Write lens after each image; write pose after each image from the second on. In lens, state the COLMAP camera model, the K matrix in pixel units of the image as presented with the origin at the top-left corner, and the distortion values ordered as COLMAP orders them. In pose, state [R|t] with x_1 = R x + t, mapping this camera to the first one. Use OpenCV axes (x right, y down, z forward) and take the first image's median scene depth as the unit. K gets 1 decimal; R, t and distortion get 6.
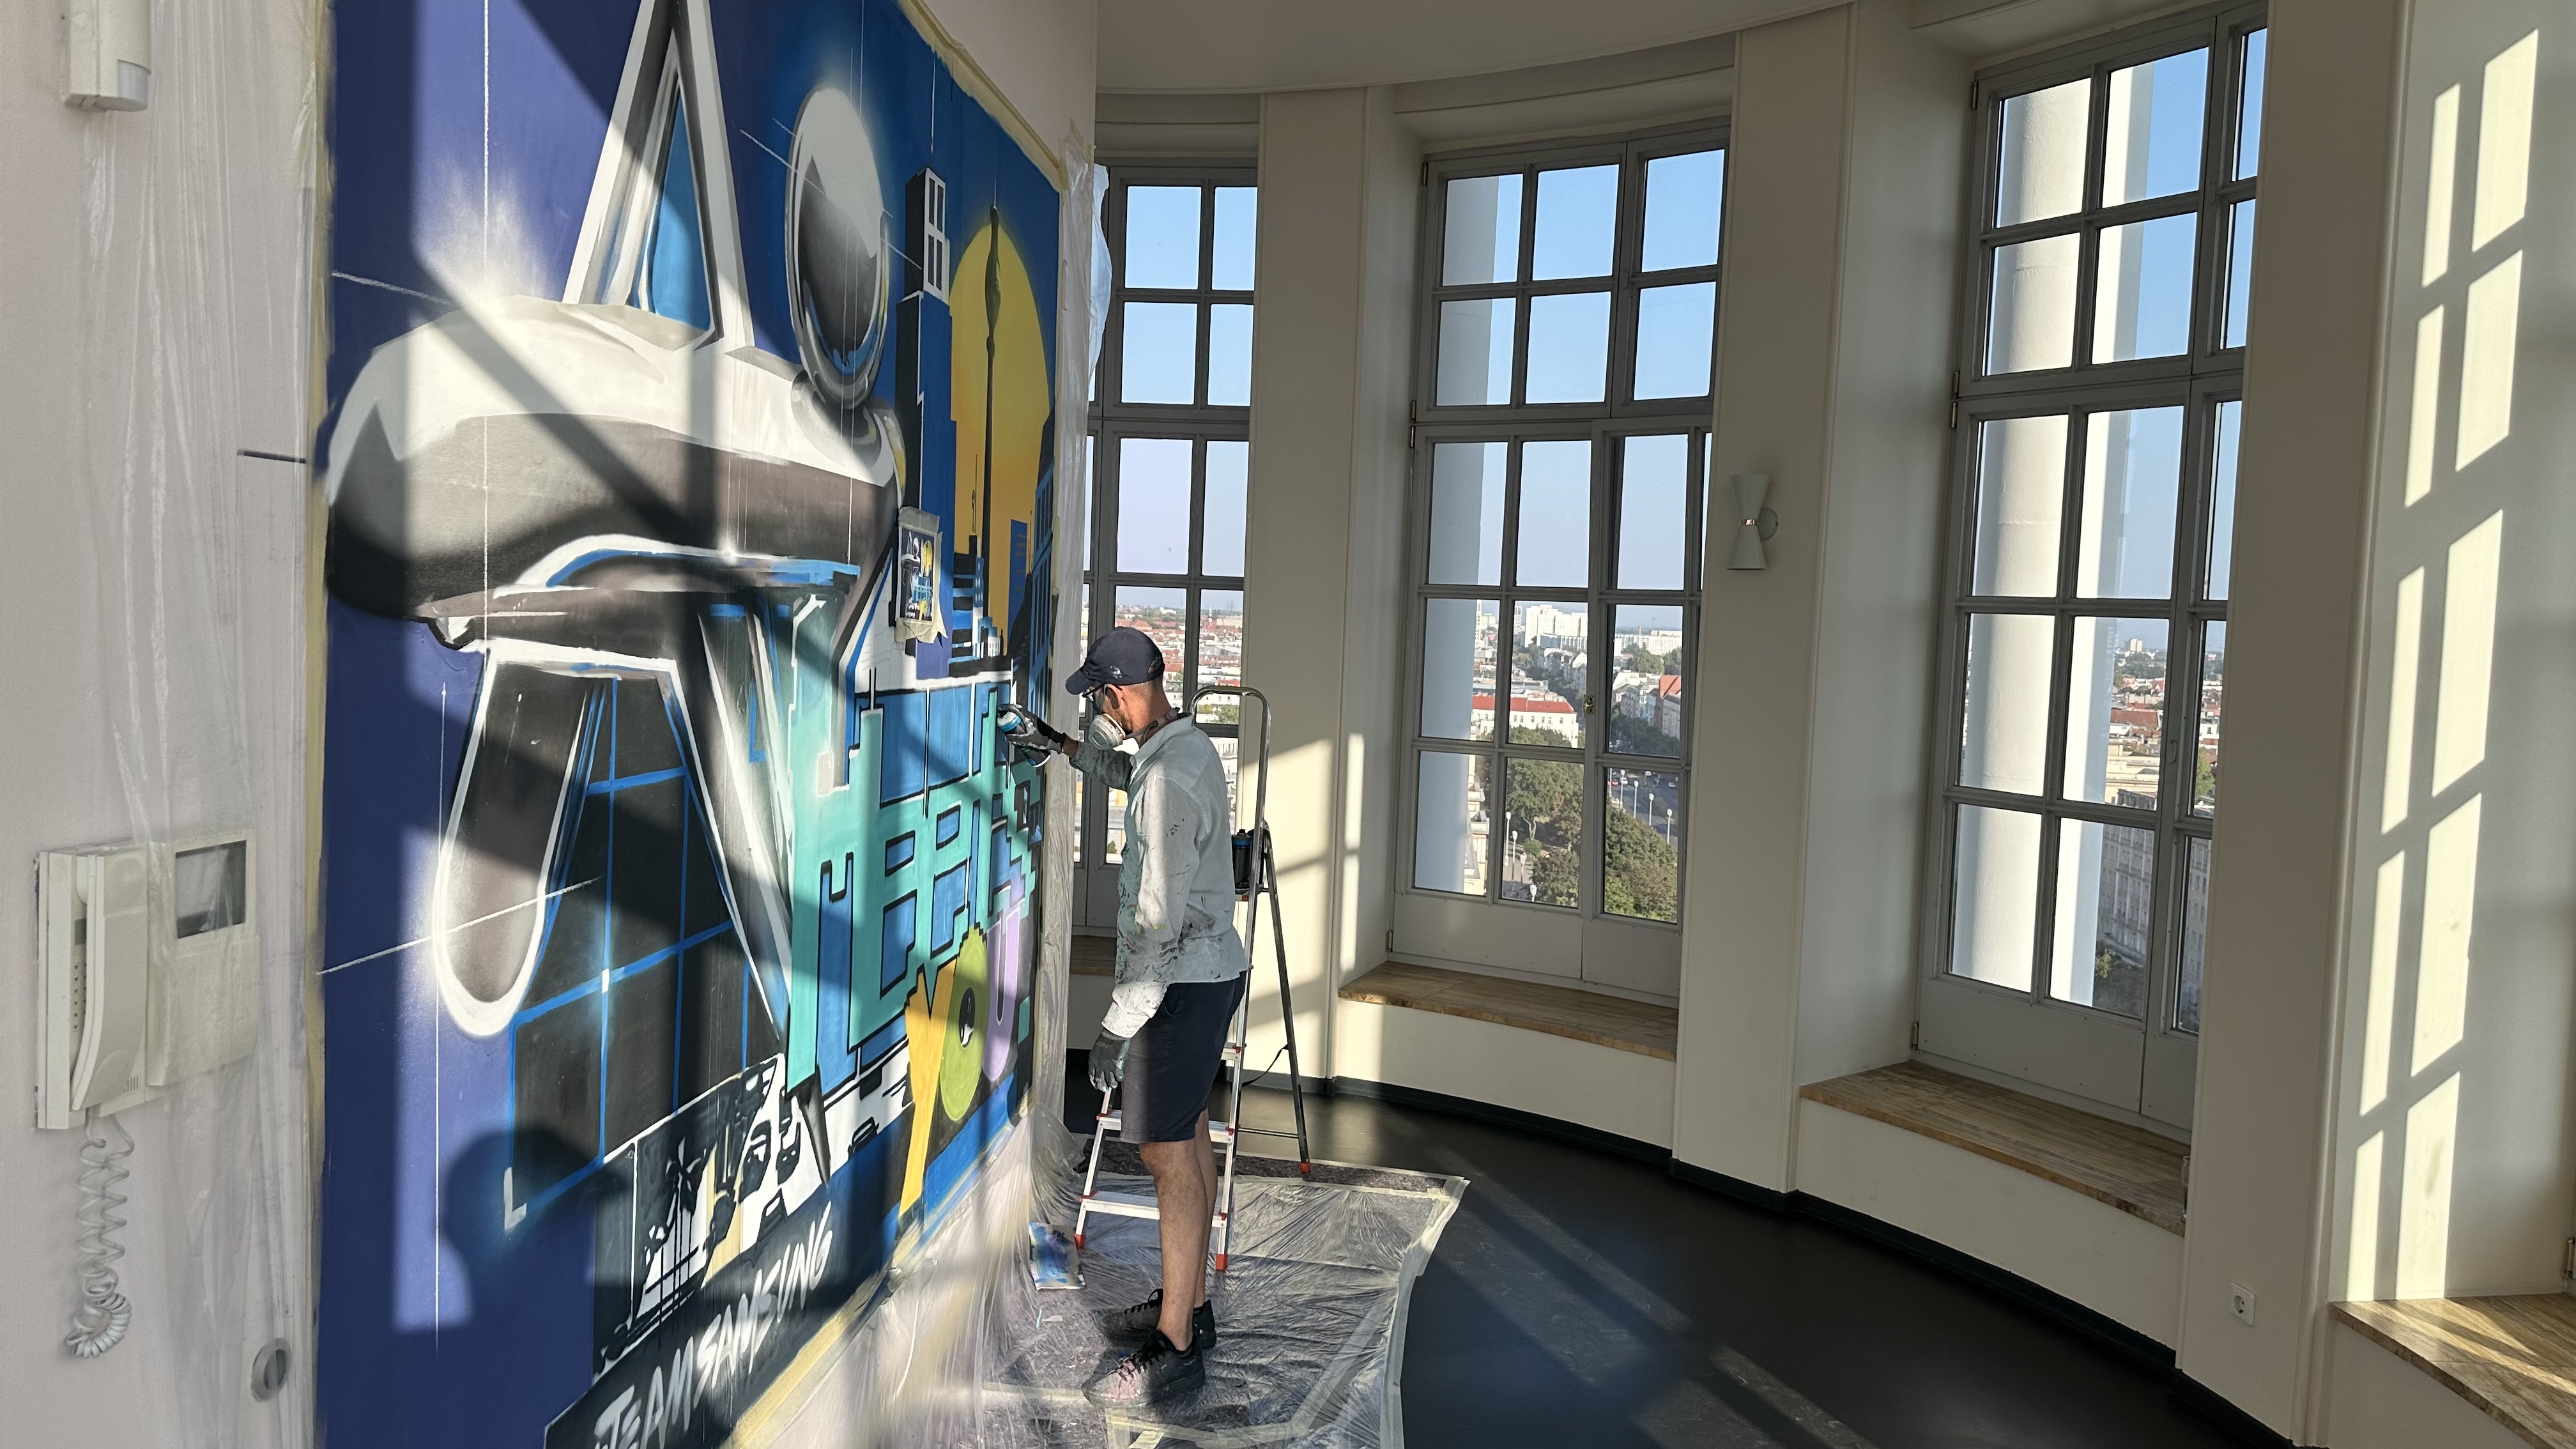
lens RADIAL K [[1814.0, 0, 1334.4], [0, 1814.0, 703.8], [0, 0, 1]] dist [0.122694, -0.182961]
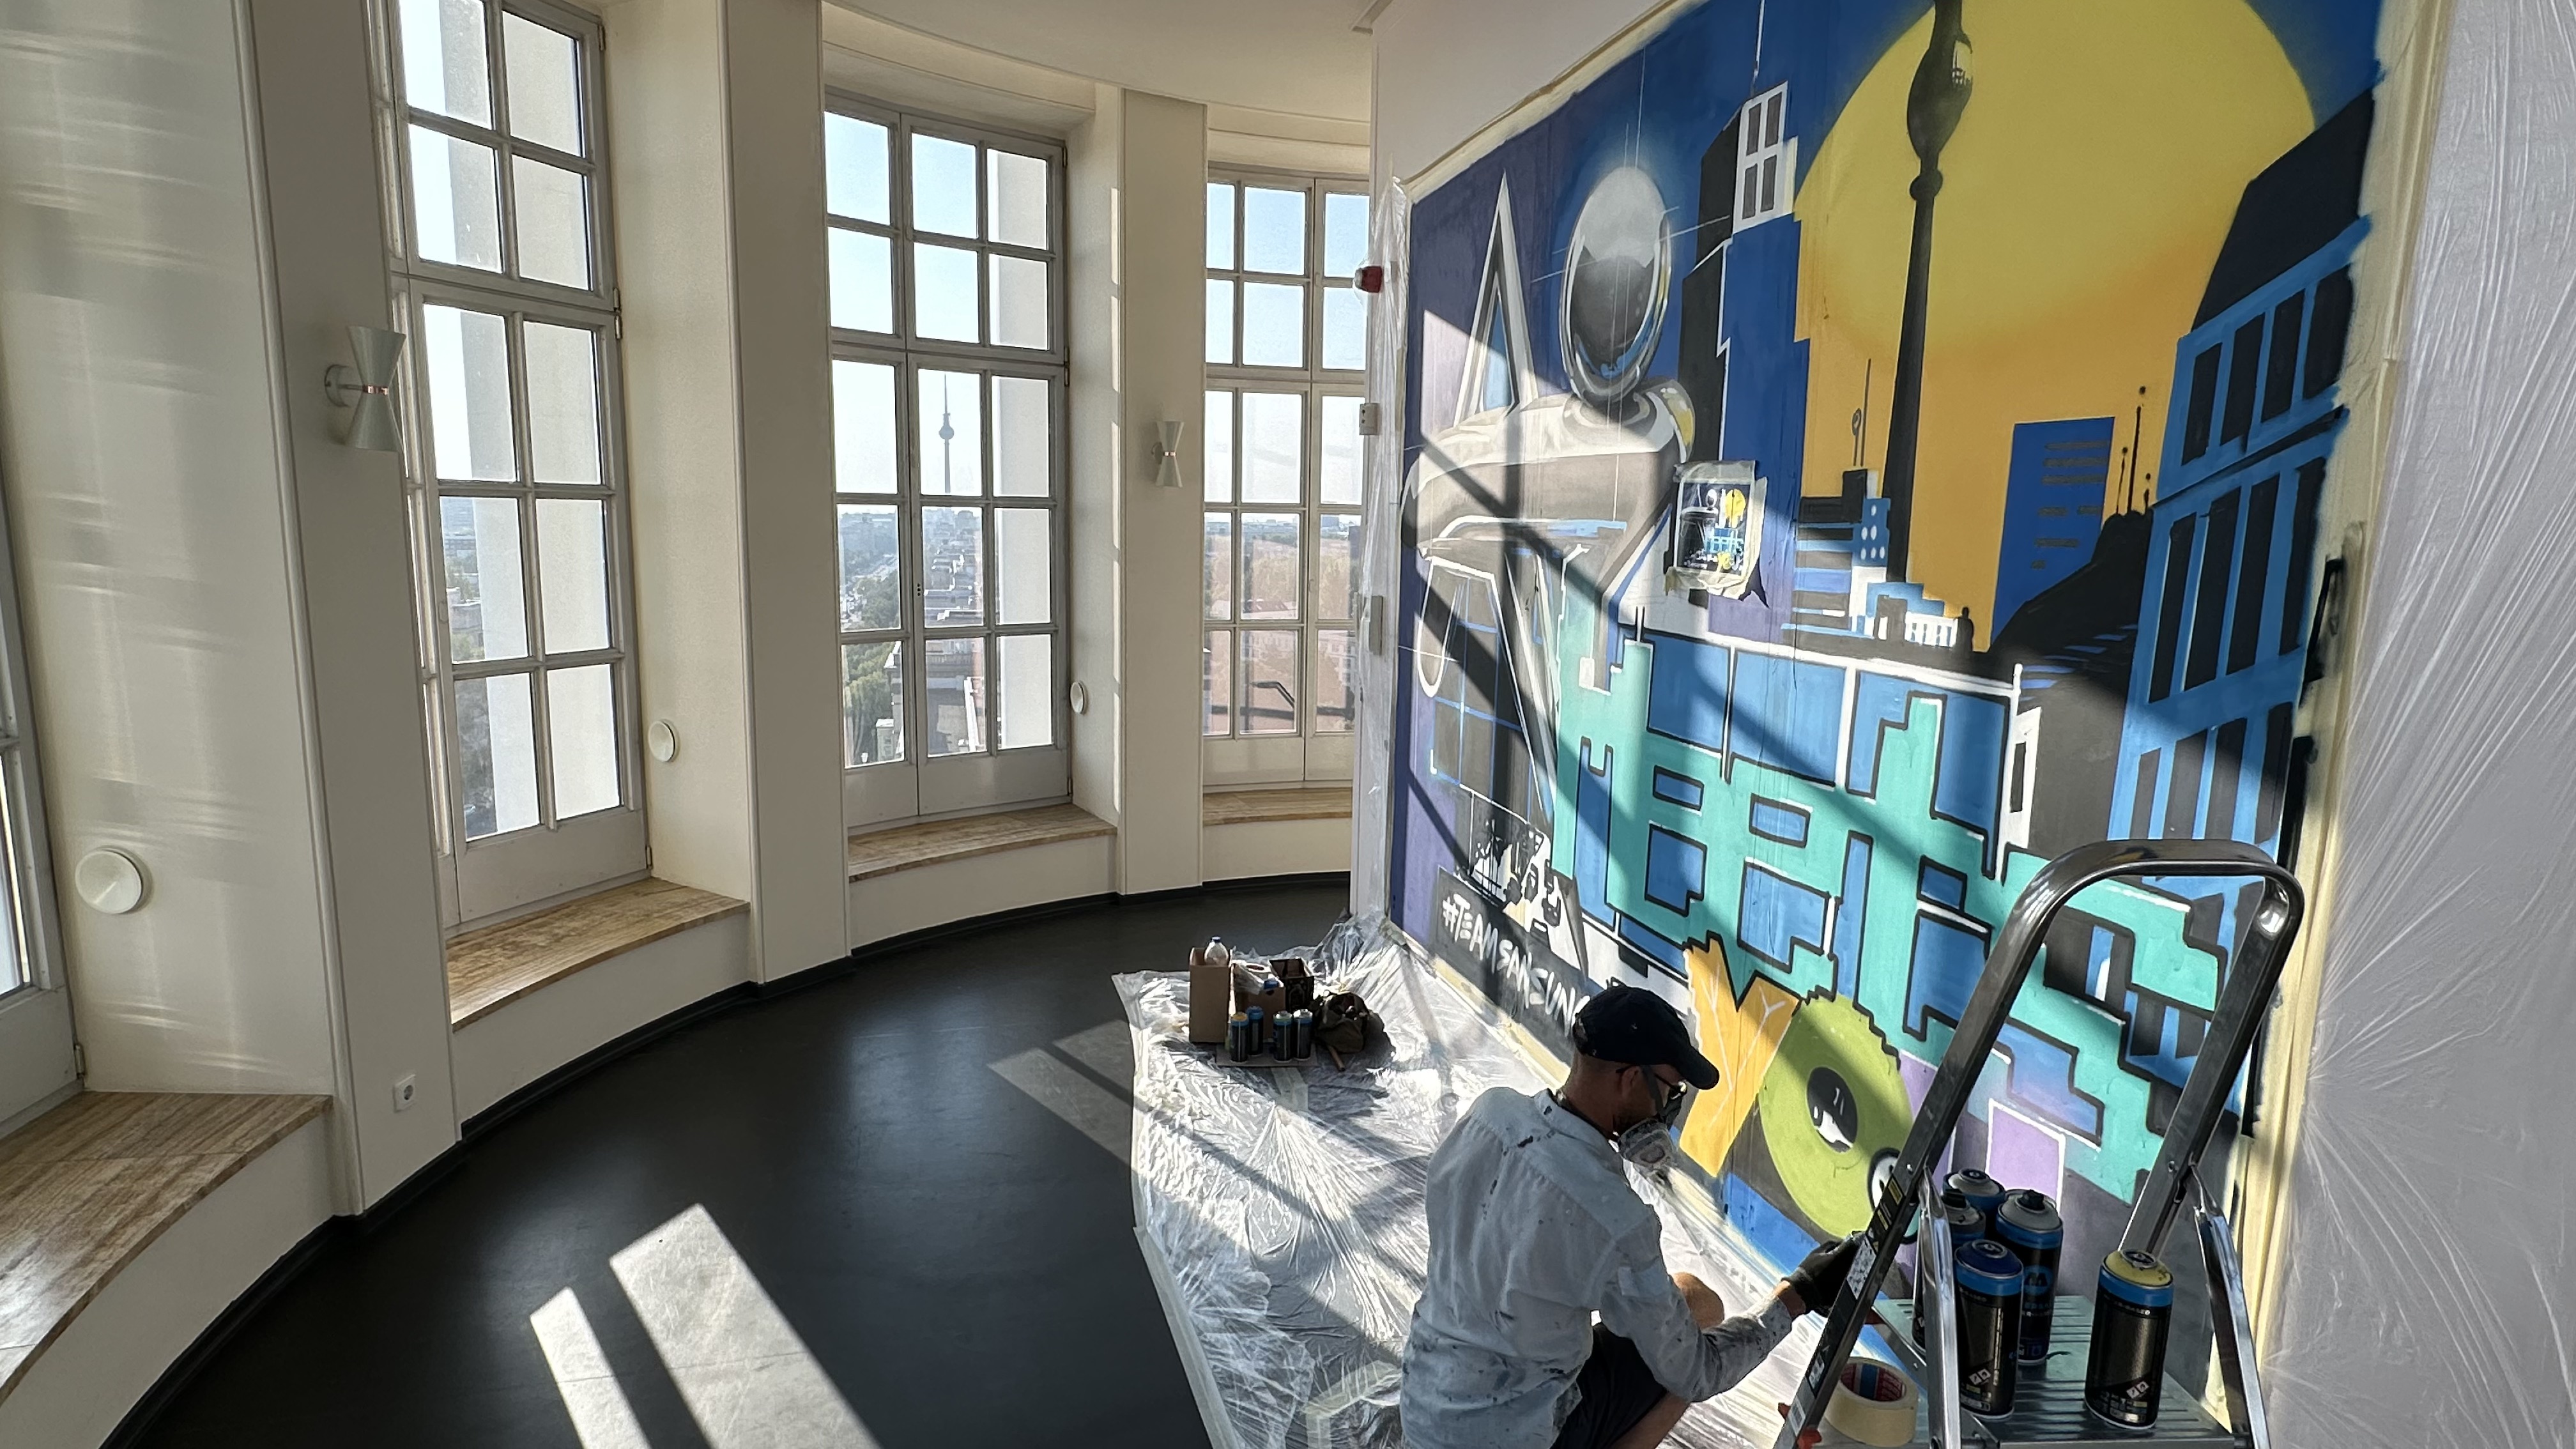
lens RADIAL K [[1376.6, 0, 1288.5], [0, 1376.6, 740.6], [0, 0, 1]] dist [-0.003292, -0.000525]
pose [[-0.953235, -0.008991, -0.302095, 0.250611], [-0.070702, 0.978456, 0.193973, -0.096737], [0.293843, 0.206261, -0.933334, 1.874900]]
